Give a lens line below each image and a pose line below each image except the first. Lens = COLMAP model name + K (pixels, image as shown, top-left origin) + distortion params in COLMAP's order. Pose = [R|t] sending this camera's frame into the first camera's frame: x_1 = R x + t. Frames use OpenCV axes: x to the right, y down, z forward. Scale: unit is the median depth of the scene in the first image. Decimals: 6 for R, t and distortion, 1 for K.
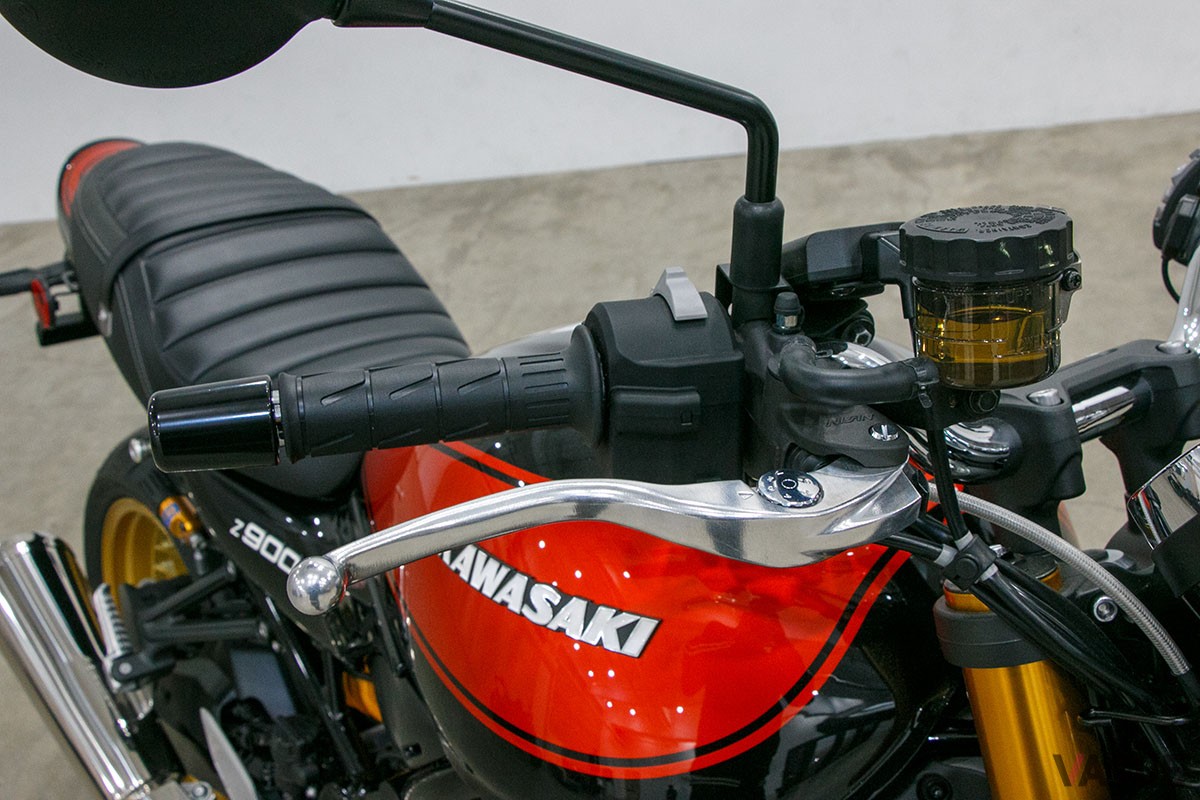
lens RADIAL K [[1331.3, 0, 600.0], [0, 1331.3, 400.0], [0, 0, 1]] dist [-0.024973, -0.023307]
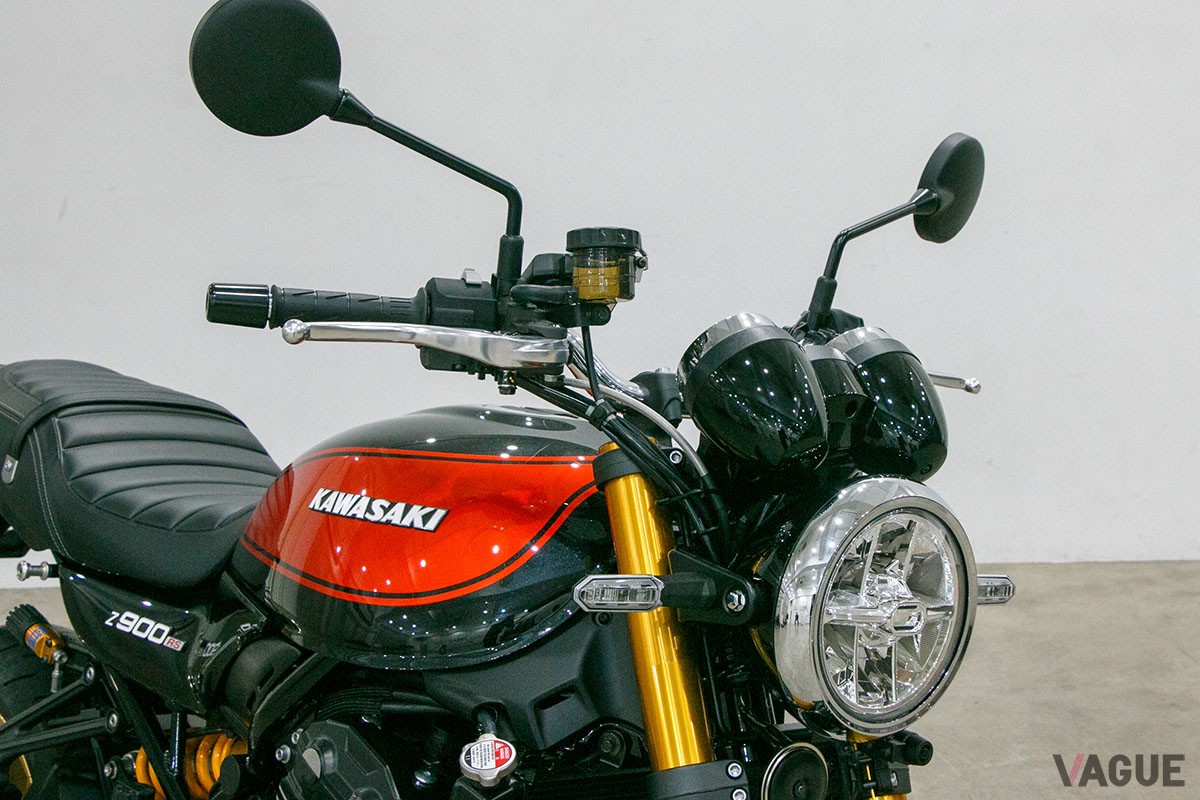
lens RADIAL K [[2026.7, 0, 650.0], [0, 2026.7, 398.7], [0, 0, 1]] dist [0.092395, 0.277336]
pose [[0.992600, 0.097599, 0.072252, 0.093520], [-0.066401, 0.934399, -0.349985, 0.869825], [-0.101670, 0.342597, 0.933965, -1.399466]]
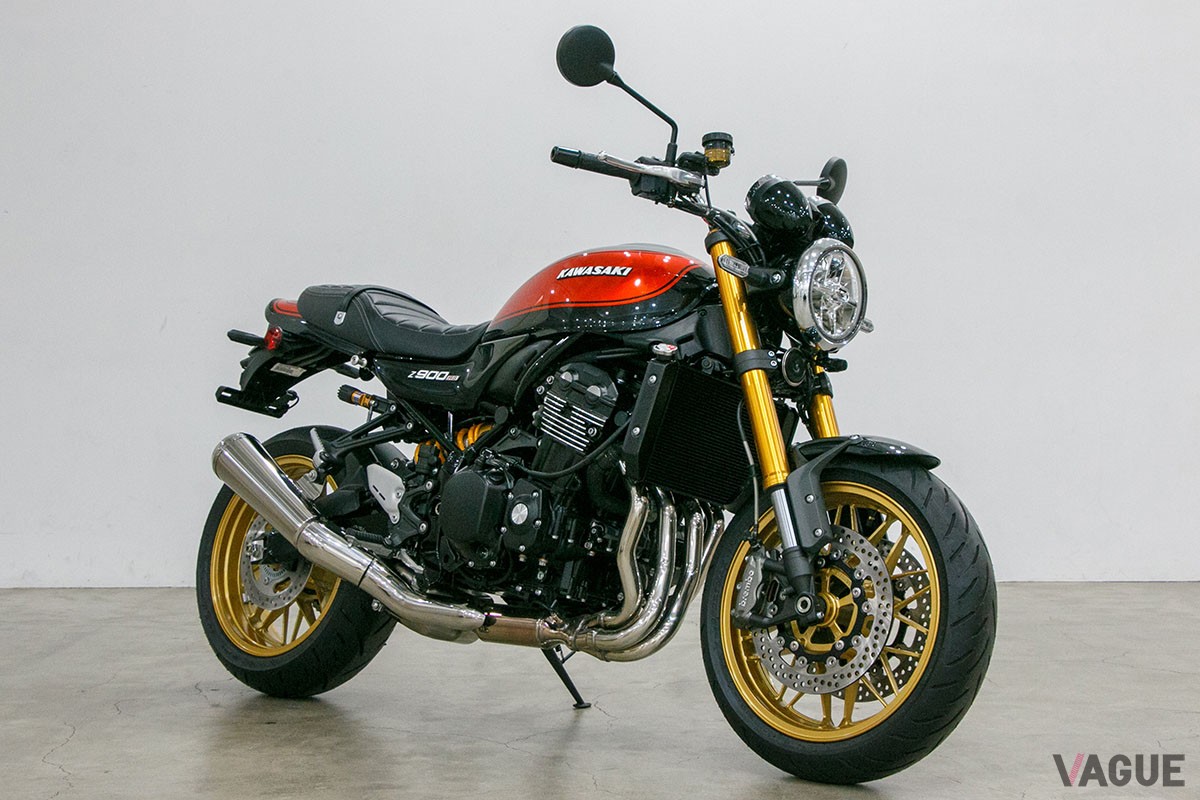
lens RADIAL K [[1865.1, 0, 601.0], [0, 1865.1, 444.4], [0, 0, 1]] dist [0.129514, 0.100888]
pose [[0.970304, 0.160679, 0.180812, -0.879440], [-0.045880, 0.856180, -0.514636, 3.177259], [-0.237499, 0.491058, 0.838127, -3.042126]]
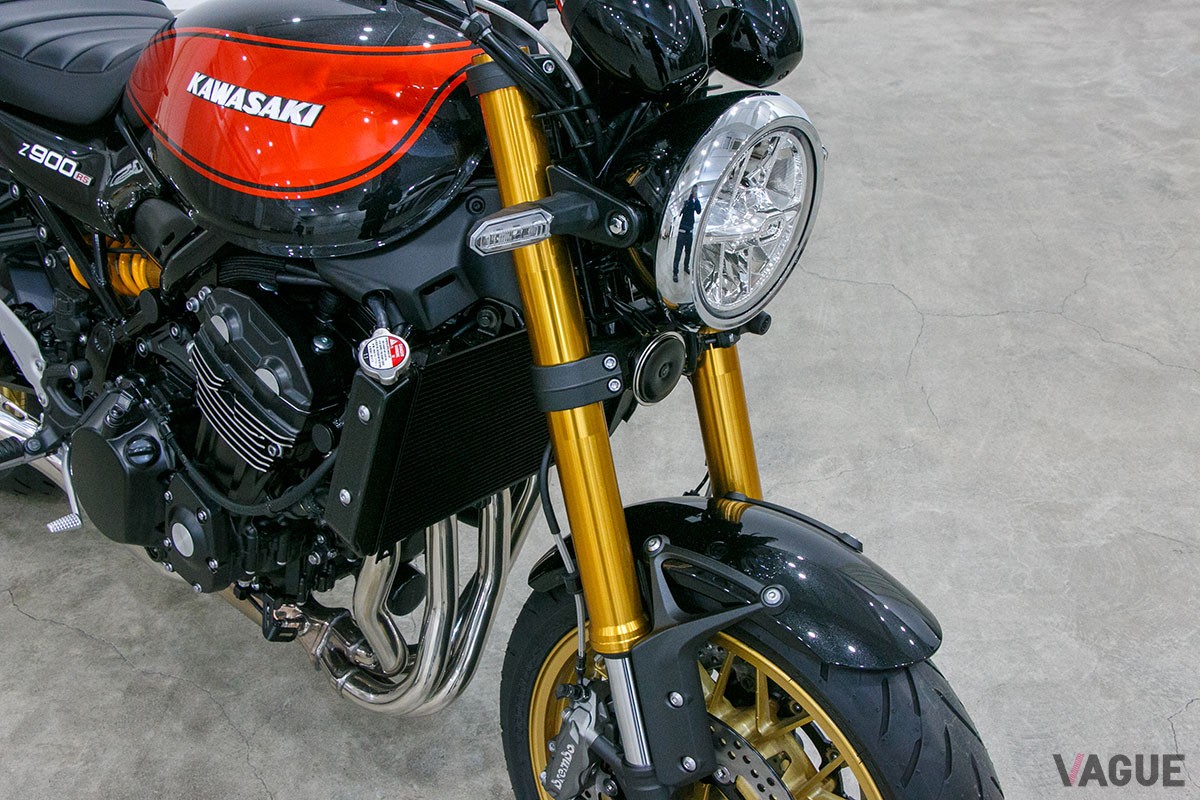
lens RADIAL K [[1219.5, 0, 600.0], [0, 1219.5, 400.0], [0, 0, 1]] dist [-0.122004, 0.274350]
pose [[0.970389, 0.006597, 0.241456, 0.015323], [-0.027482, 0.996151, 0.083232, 0.390910], [-0.239977, -0.087403, 0.966836, -0.640098]]
